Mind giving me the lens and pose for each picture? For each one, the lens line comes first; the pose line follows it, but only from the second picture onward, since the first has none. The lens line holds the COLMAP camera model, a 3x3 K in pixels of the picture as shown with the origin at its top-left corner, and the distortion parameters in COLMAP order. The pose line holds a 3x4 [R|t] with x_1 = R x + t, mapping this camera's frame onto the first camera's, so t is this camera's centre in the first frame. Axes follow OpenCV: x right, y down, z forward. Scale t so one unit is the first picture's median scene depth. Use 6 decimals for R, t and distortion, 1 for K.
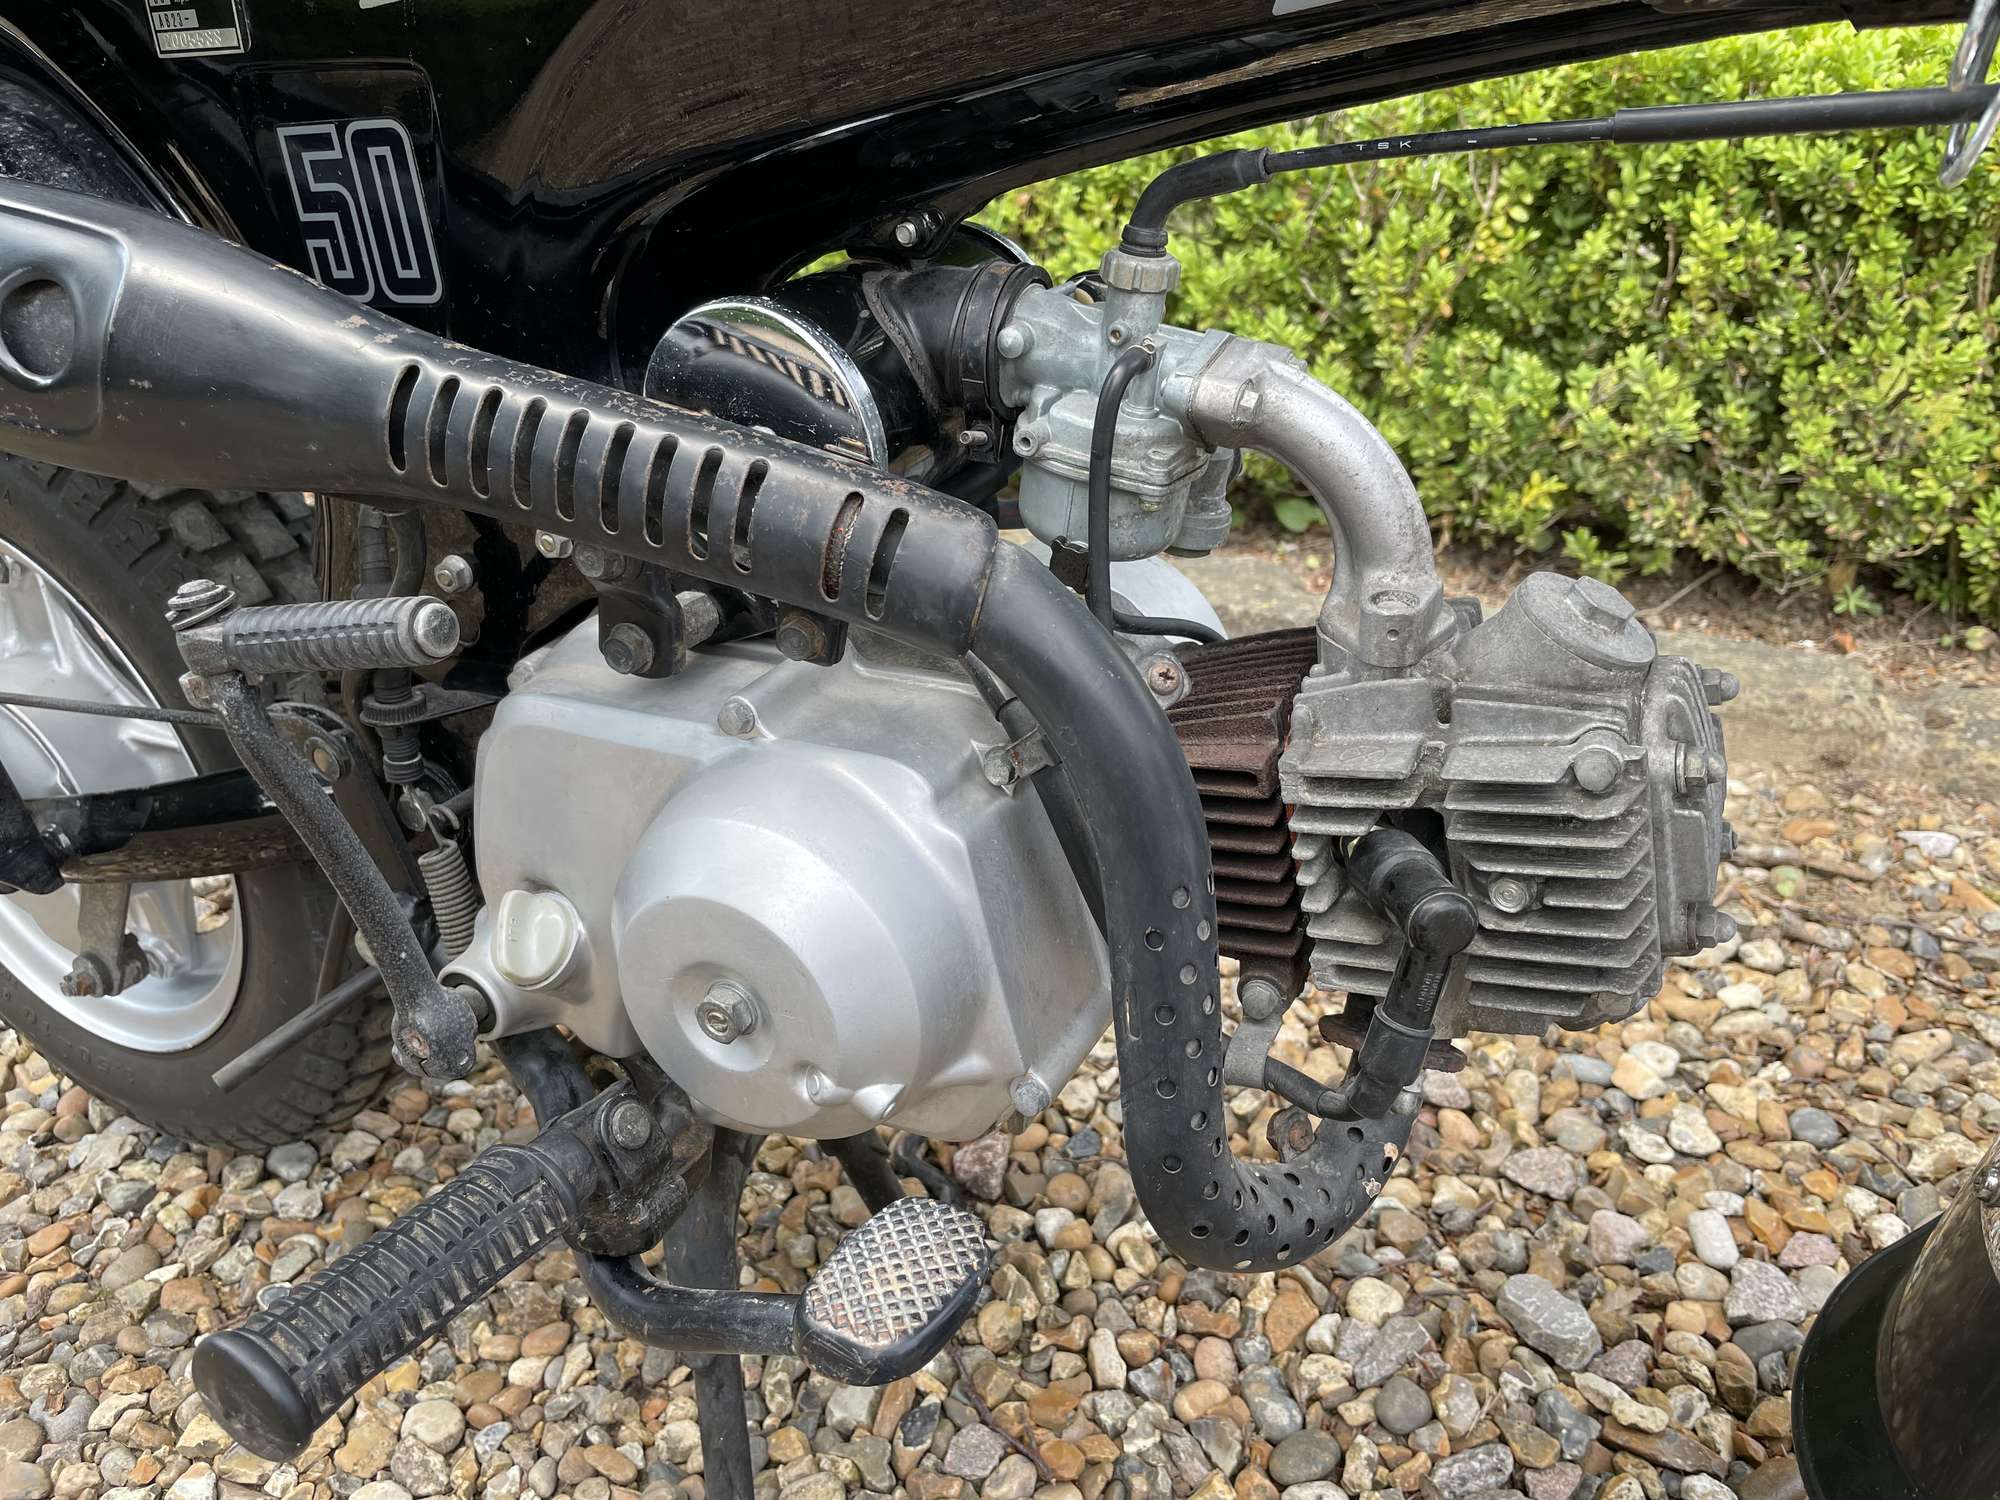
lens RADIAL K [[1546.0, 0, 990.6], [0, 1546.0, 736.1], [0, 0, 1]] dist [0.021447, -0.044382]
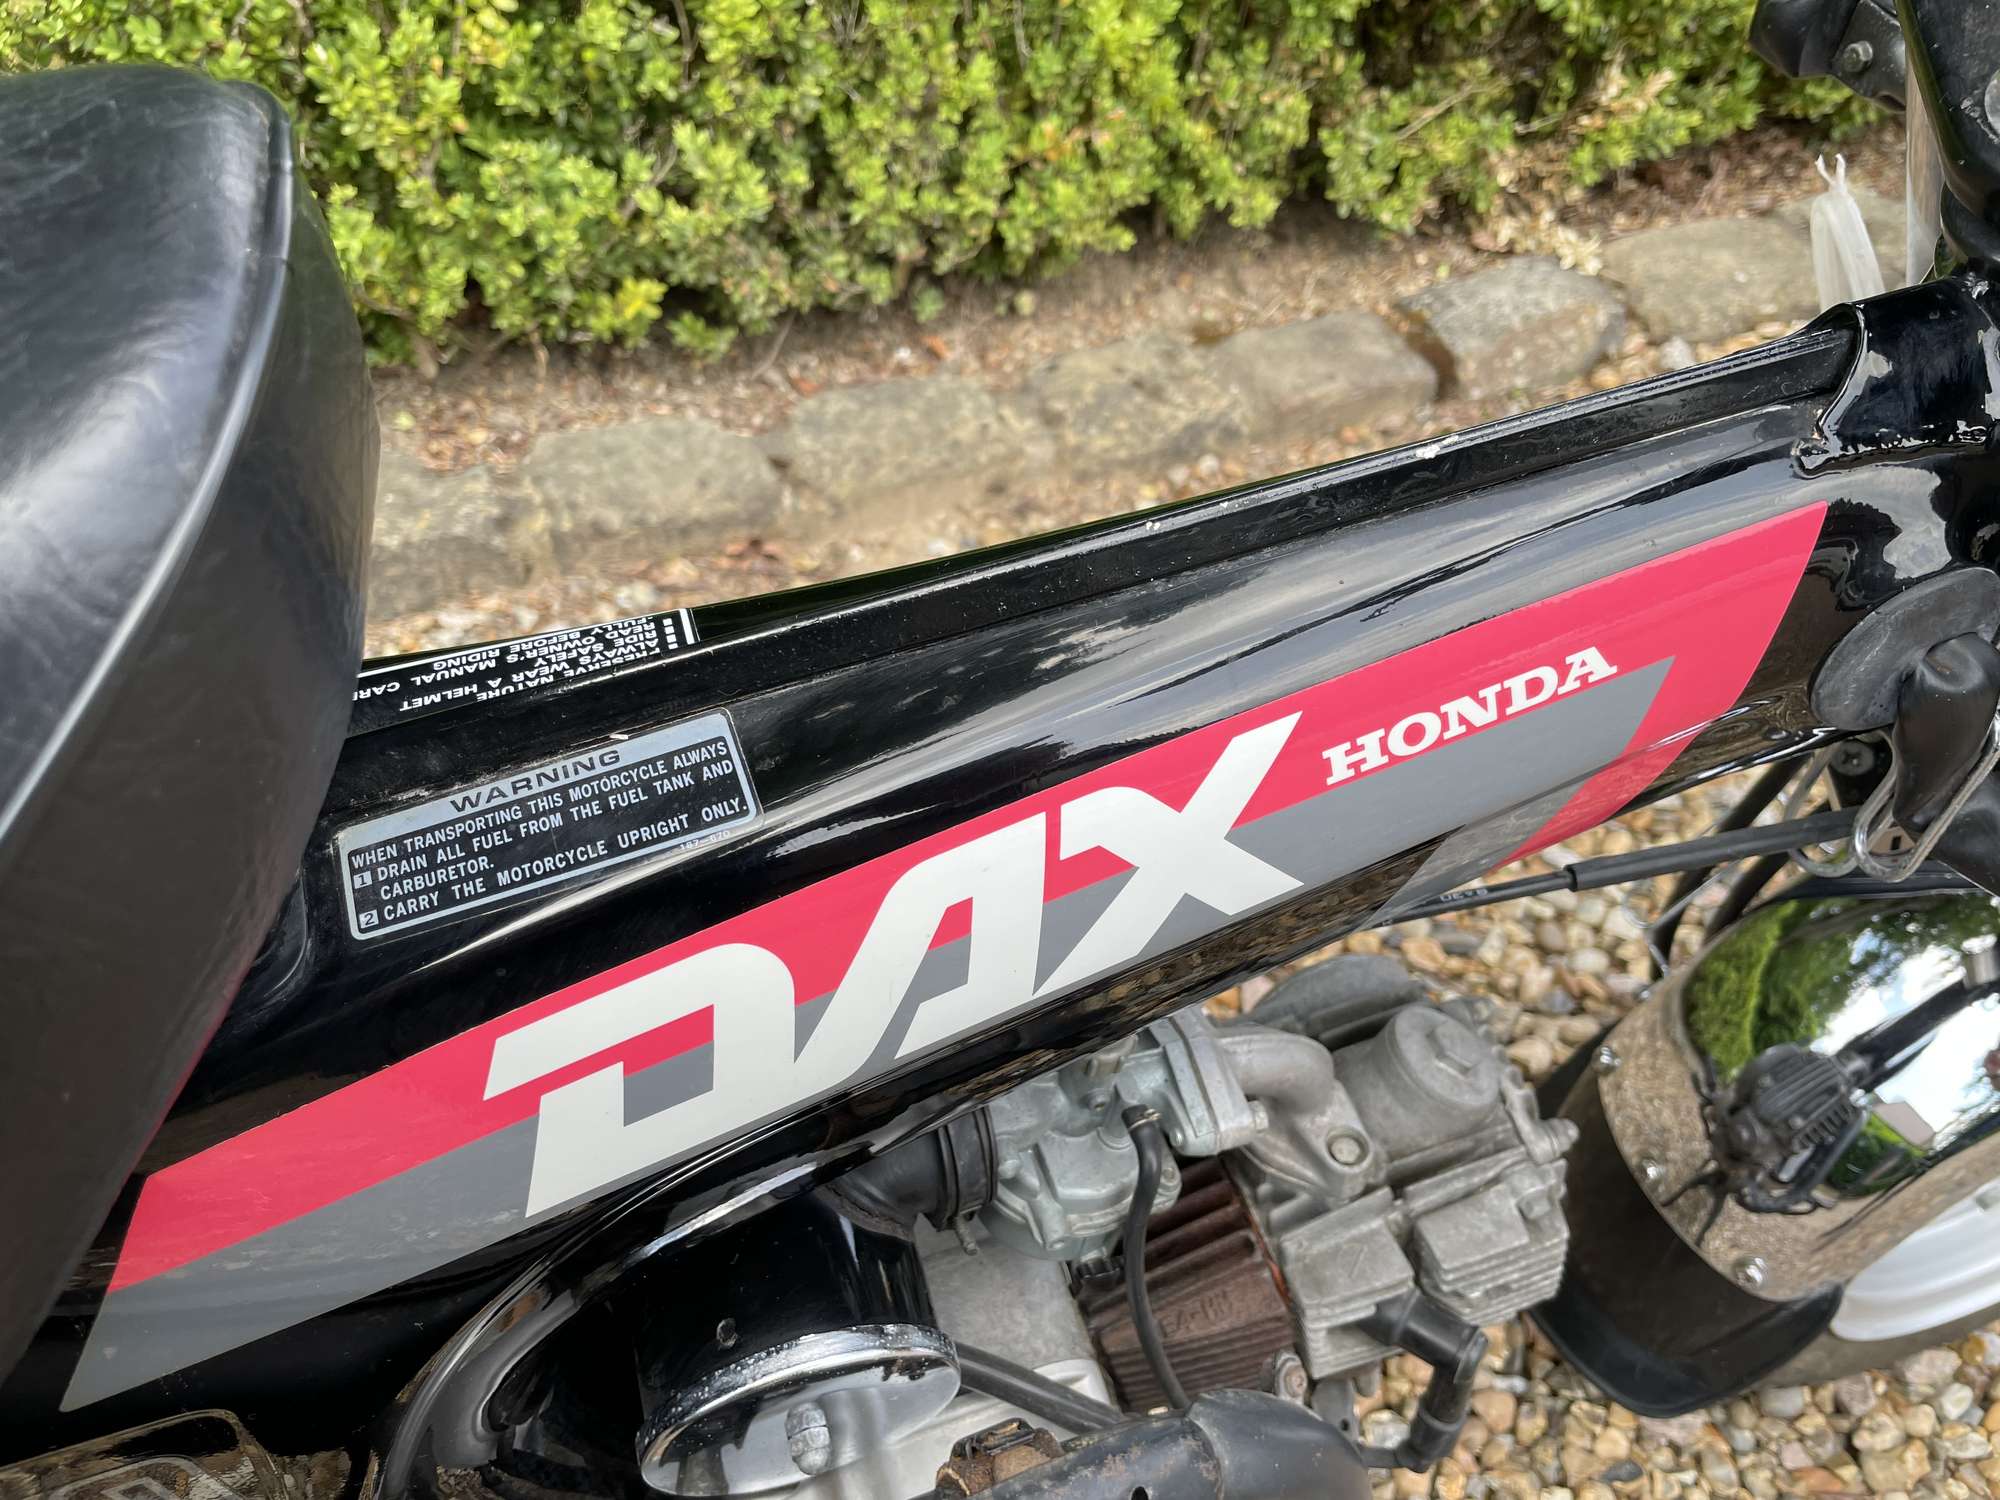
lens RADIAL K [[1546.0, 0, 1006.8], [0, 1546.0, 766.5], [0, 0, 1]] dist [0.021447, -0.044382]
pose [[0.702721, -0.505955, 0.500192, -0.139729], [0.285525, 0.844500, 0.453095, -0.380678], [-0.651658, -0.175582, 0.737911, 0.151030]]
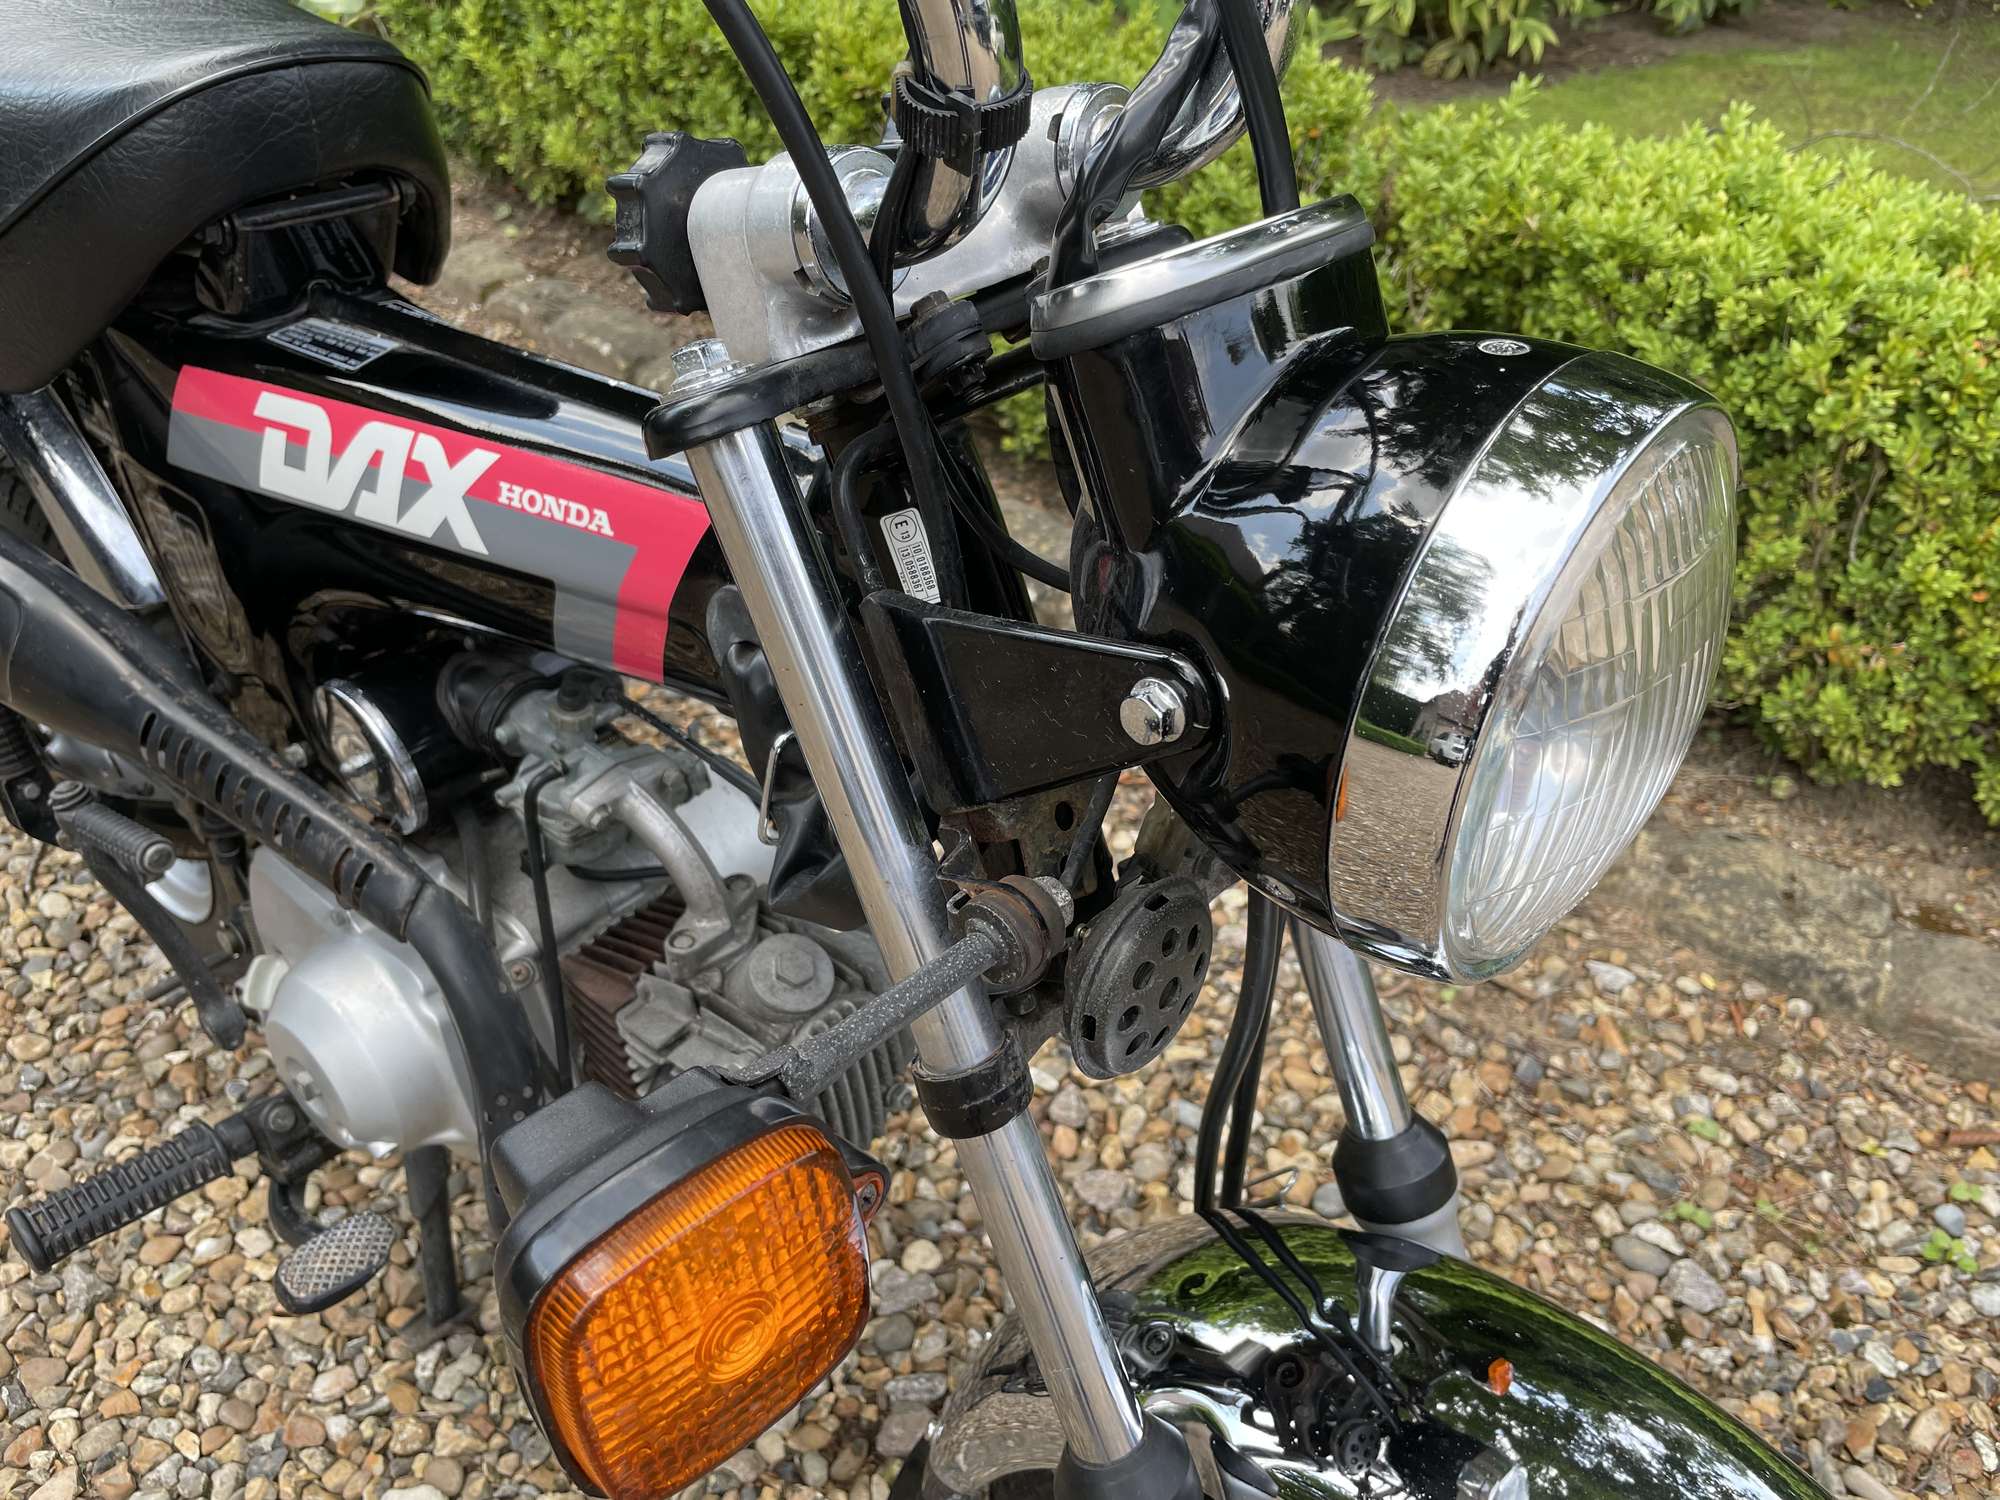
lens RADIAL K [[1546.0, 0, 1015.2], [0, 1546.0, 756.3], [0, 0, 1]] dist [0.021447, -0.044382]
pose [[0.972545, 0.178300, -0.149553, 0.345854], [-0.149583, 0.971249, 0.185206, -0.269750], [0.178275, -0.157751, 0.971253, -0.221399]]
